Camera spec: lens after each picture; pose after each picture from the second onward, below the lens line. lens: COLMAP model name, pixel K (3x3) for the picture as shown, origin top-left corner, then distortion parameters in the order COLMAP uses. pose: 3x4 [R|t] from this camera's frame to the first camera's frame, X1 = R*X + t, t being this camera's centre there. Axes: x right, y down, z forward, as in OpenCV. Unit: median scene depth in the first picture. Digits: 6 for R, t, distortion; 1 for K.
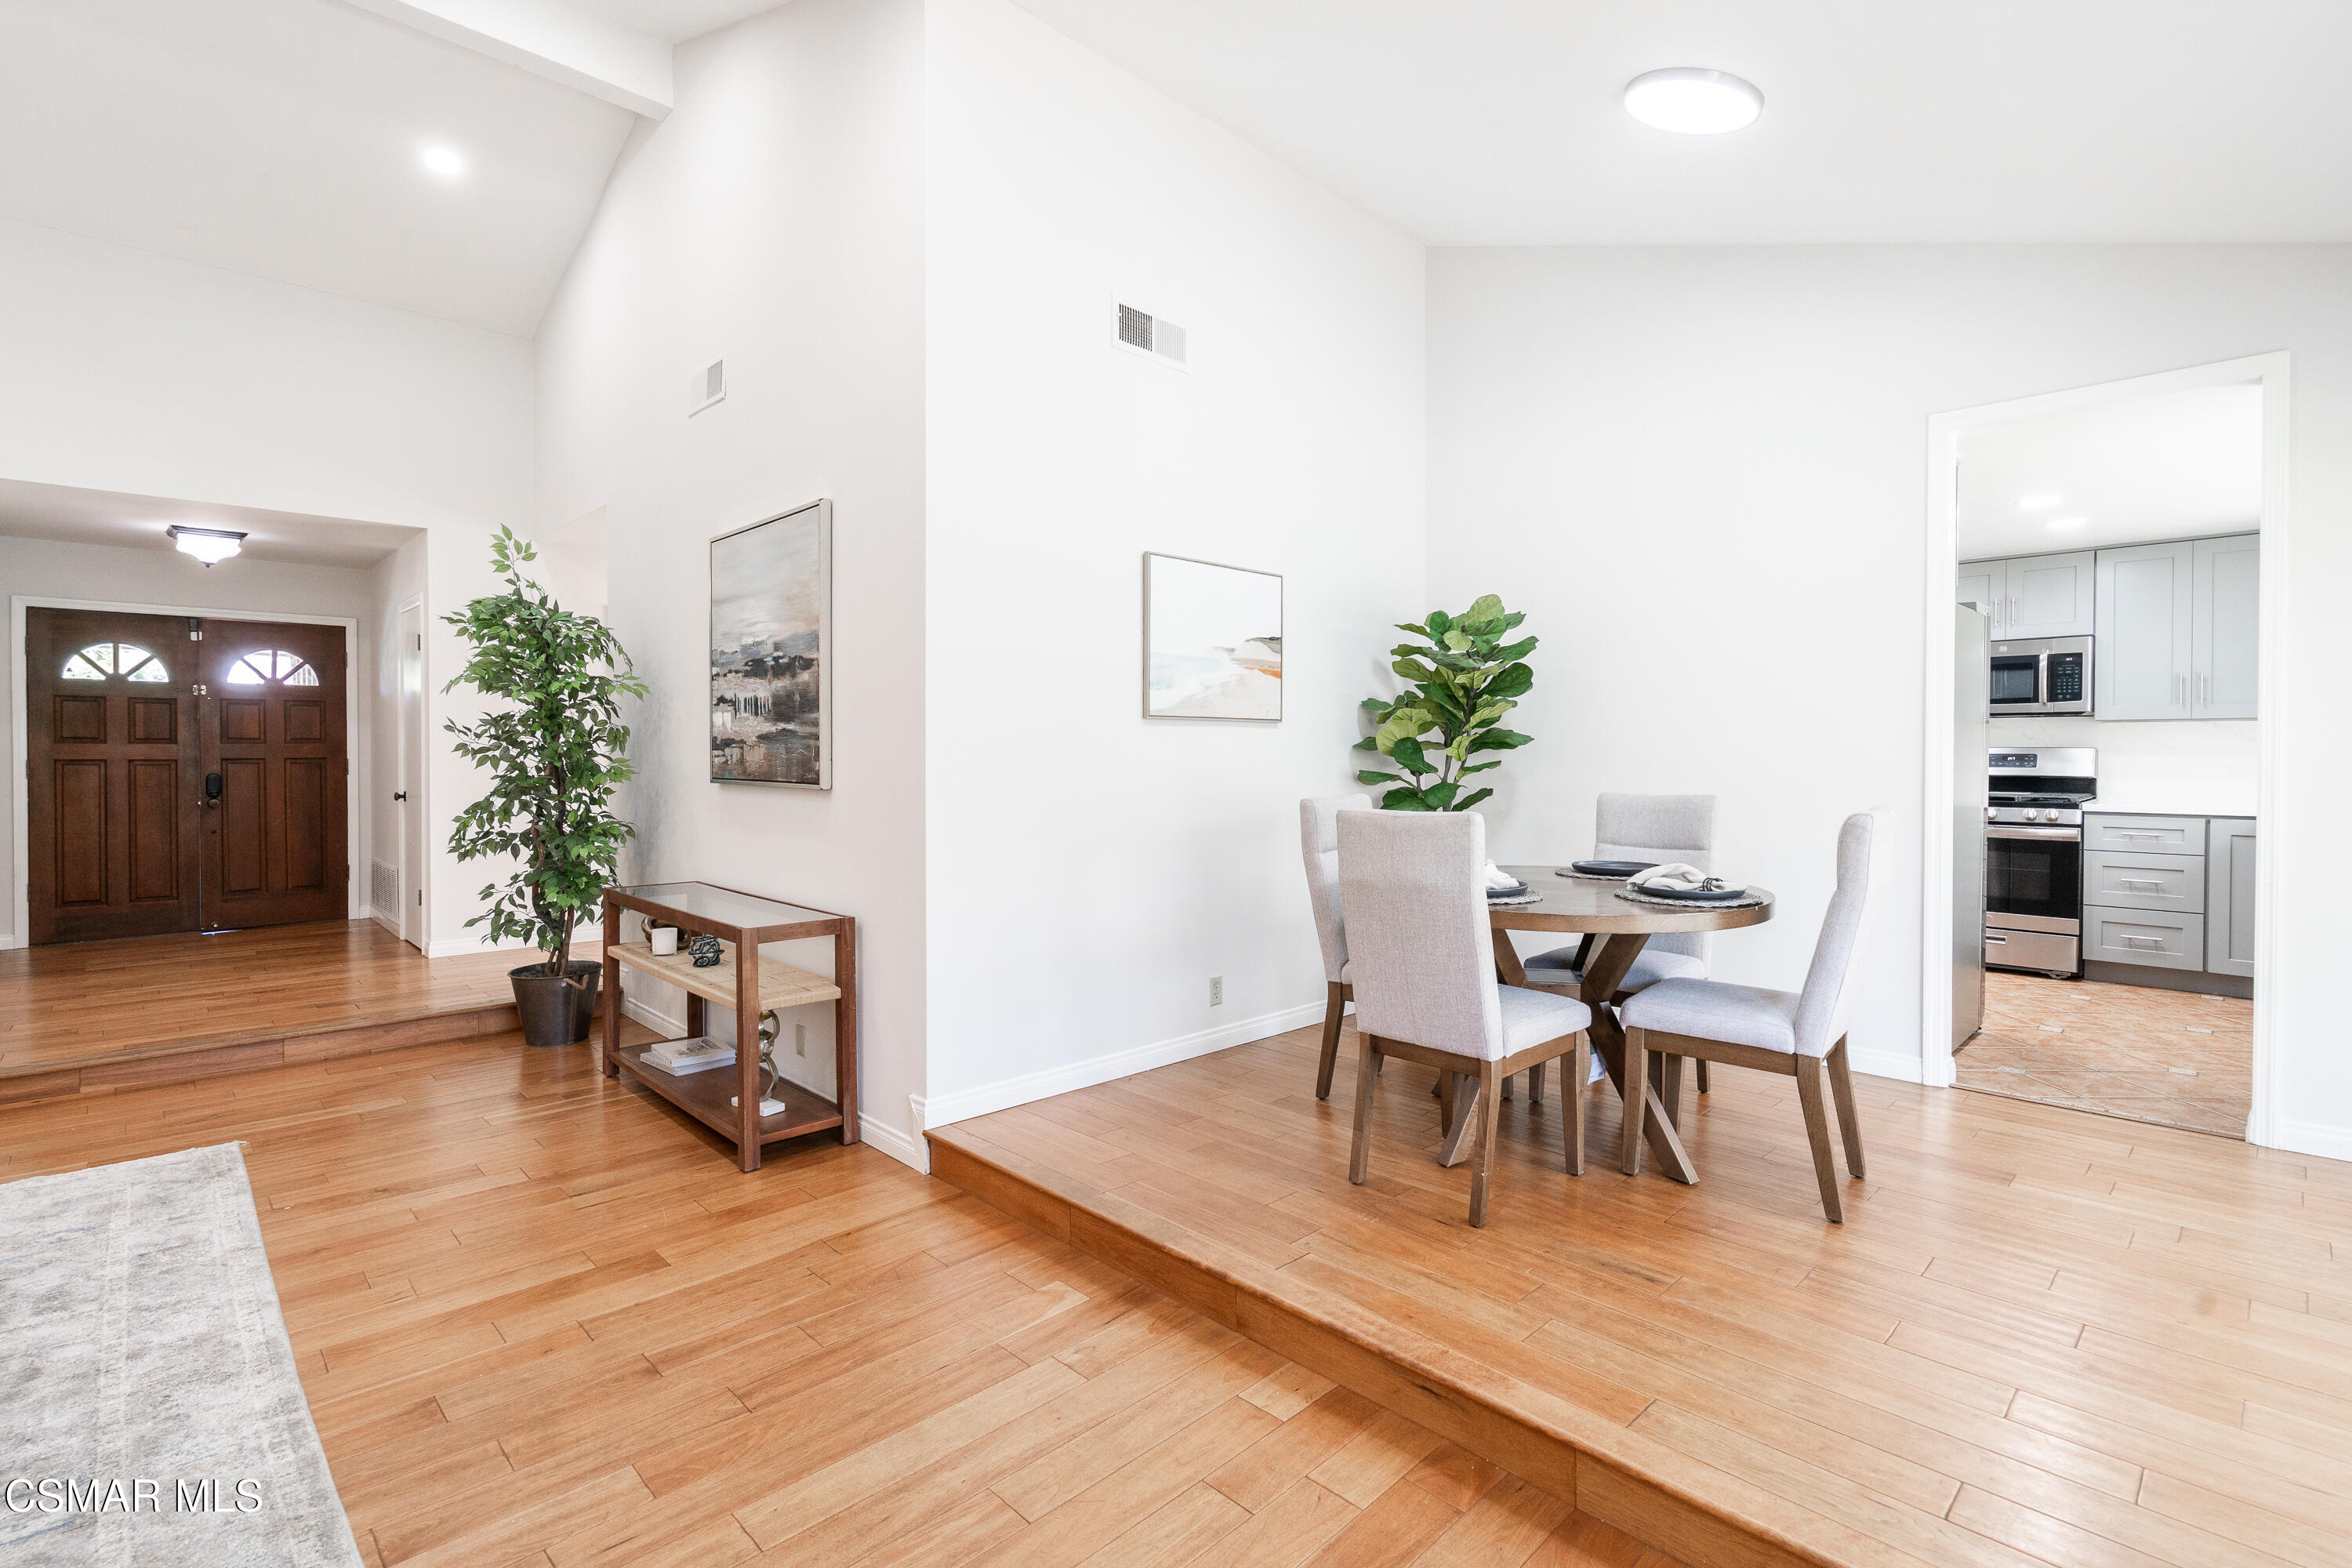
lens RADIAL K [[1071.4, 0, 1159.1], [0, 1071.4, 770.1], [0, 0, 1]] dist [-0.001814, 0.000513]
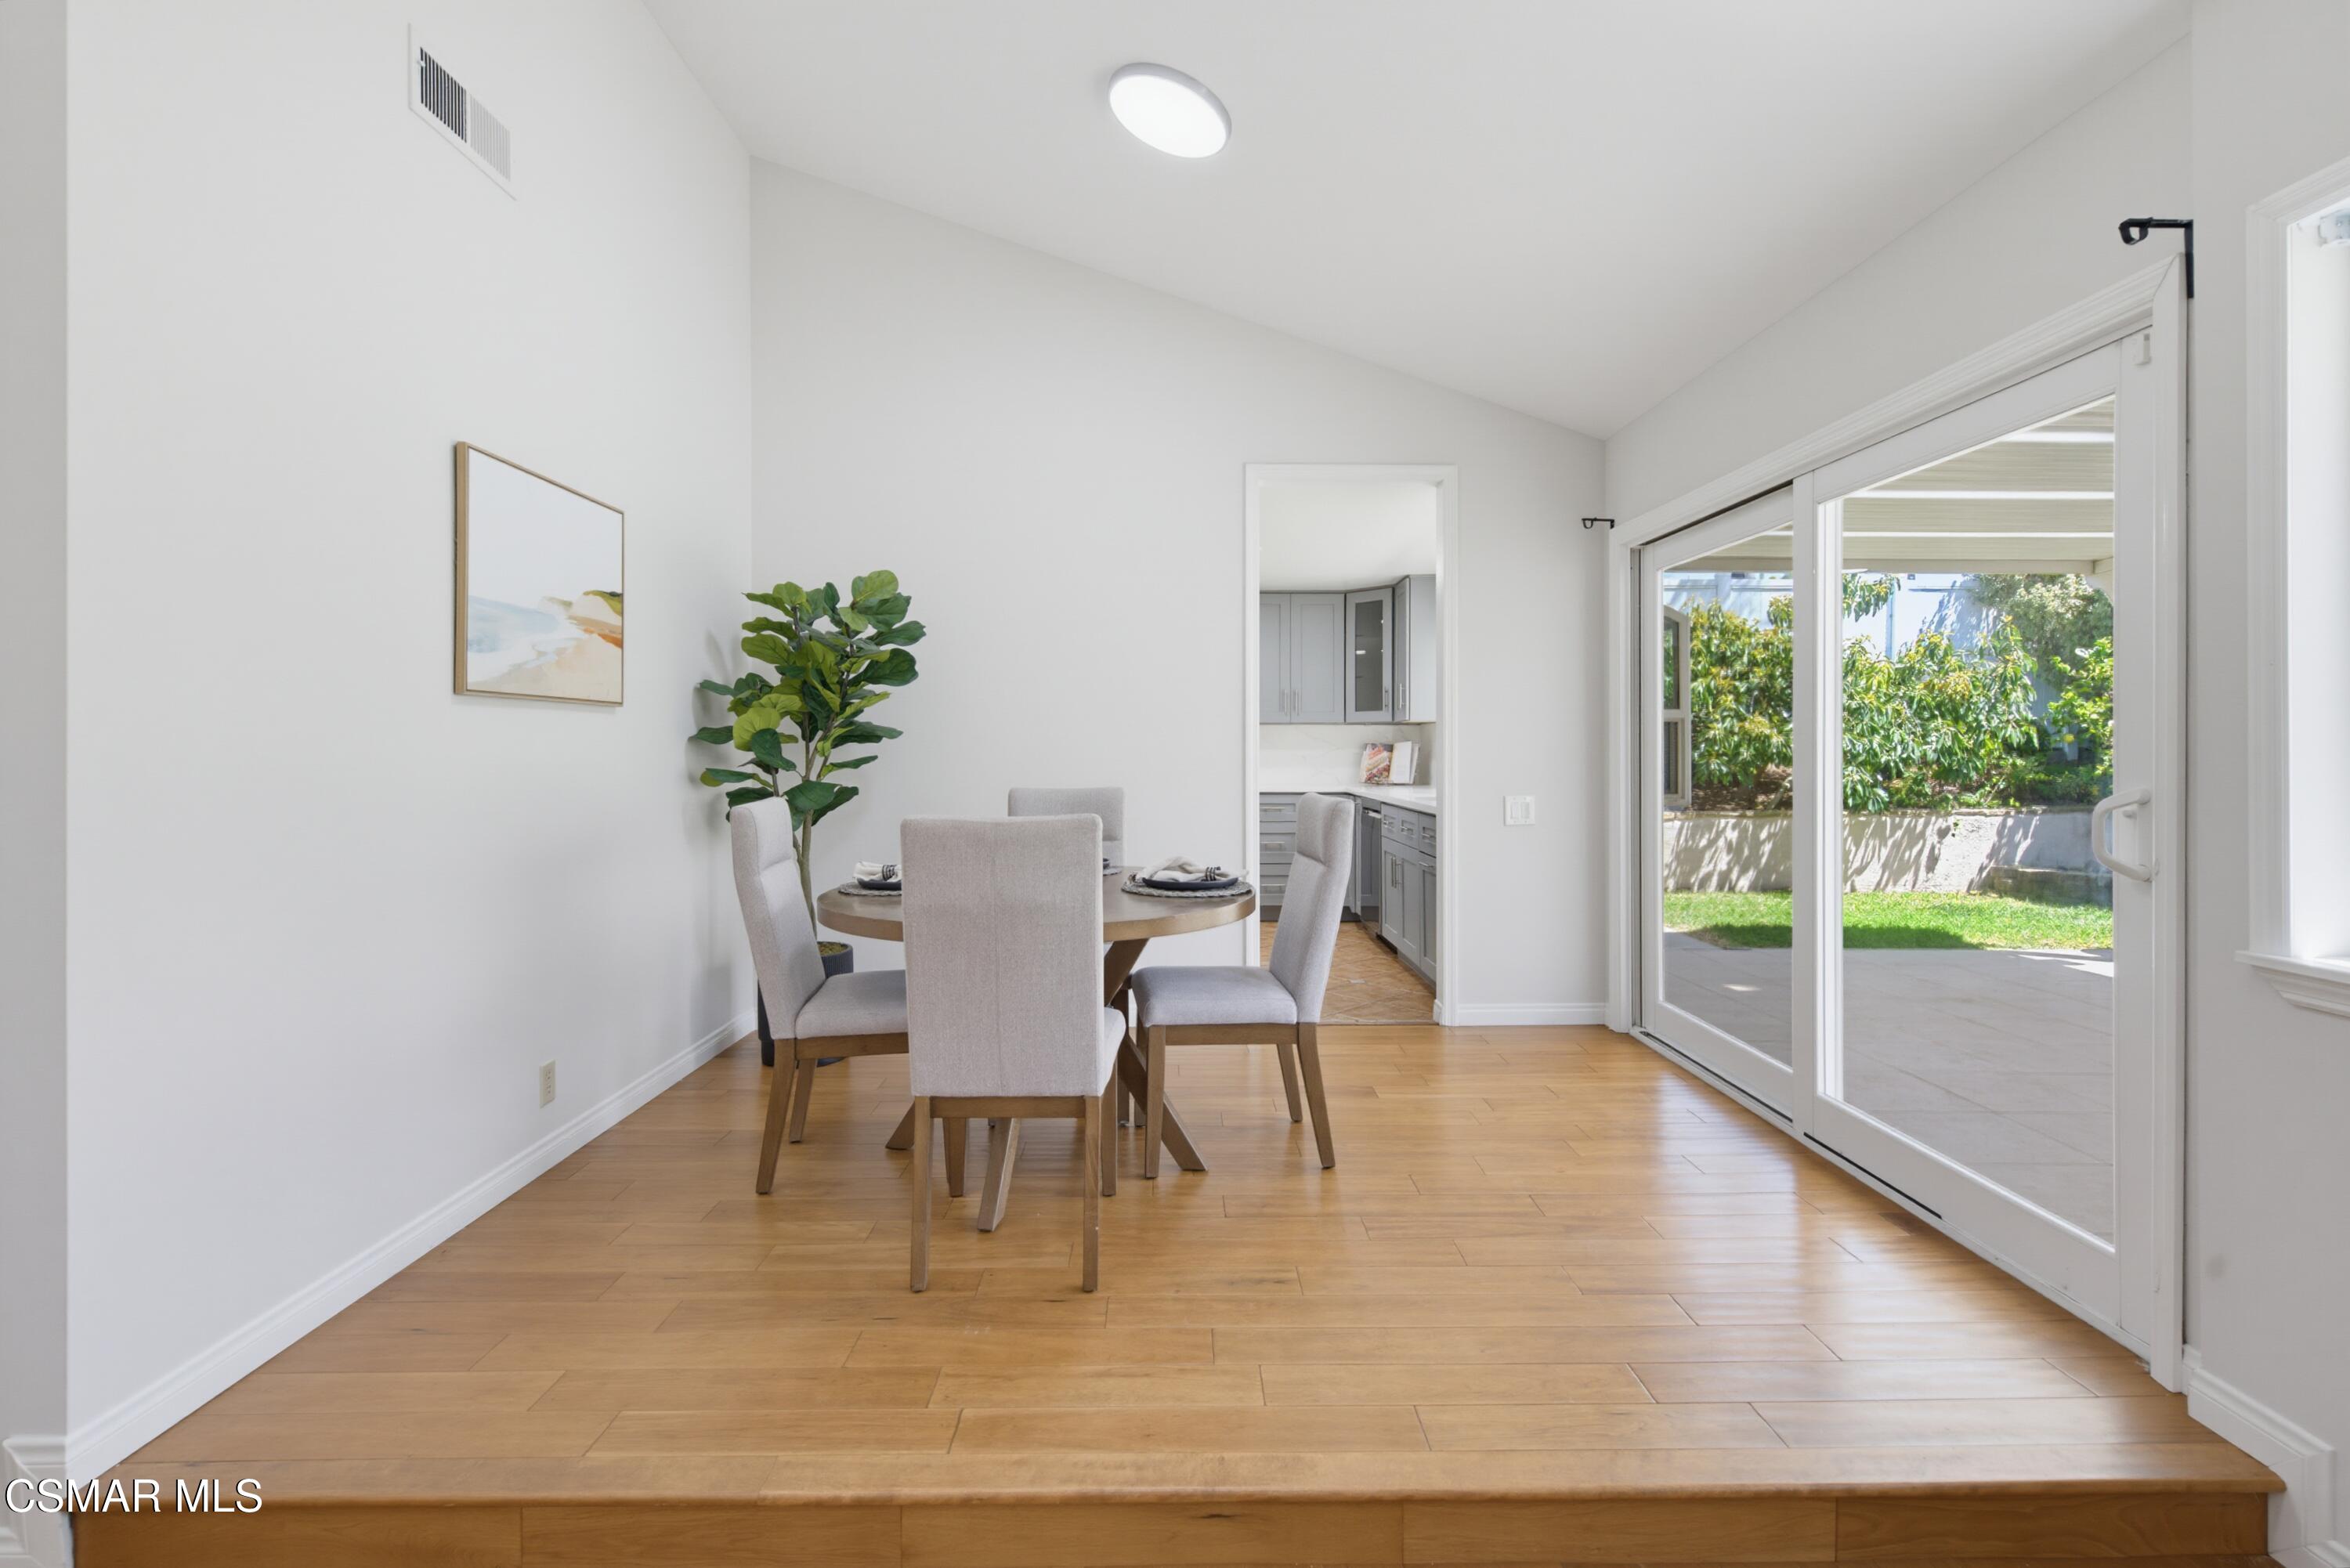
lens RADIAL K [[1070.4, 0, 1184.4], [0, 1070.4, 751.1], [0, 0, 1]] dist [-0.001814, 0.000513]
pose [[0.686675, -0.002489, 0.726961, -0.185006], [0.012642, 0.999884, -0.008518, -0.002174], [-0.726855, 0.015039, 0.686626, 0.225445]]
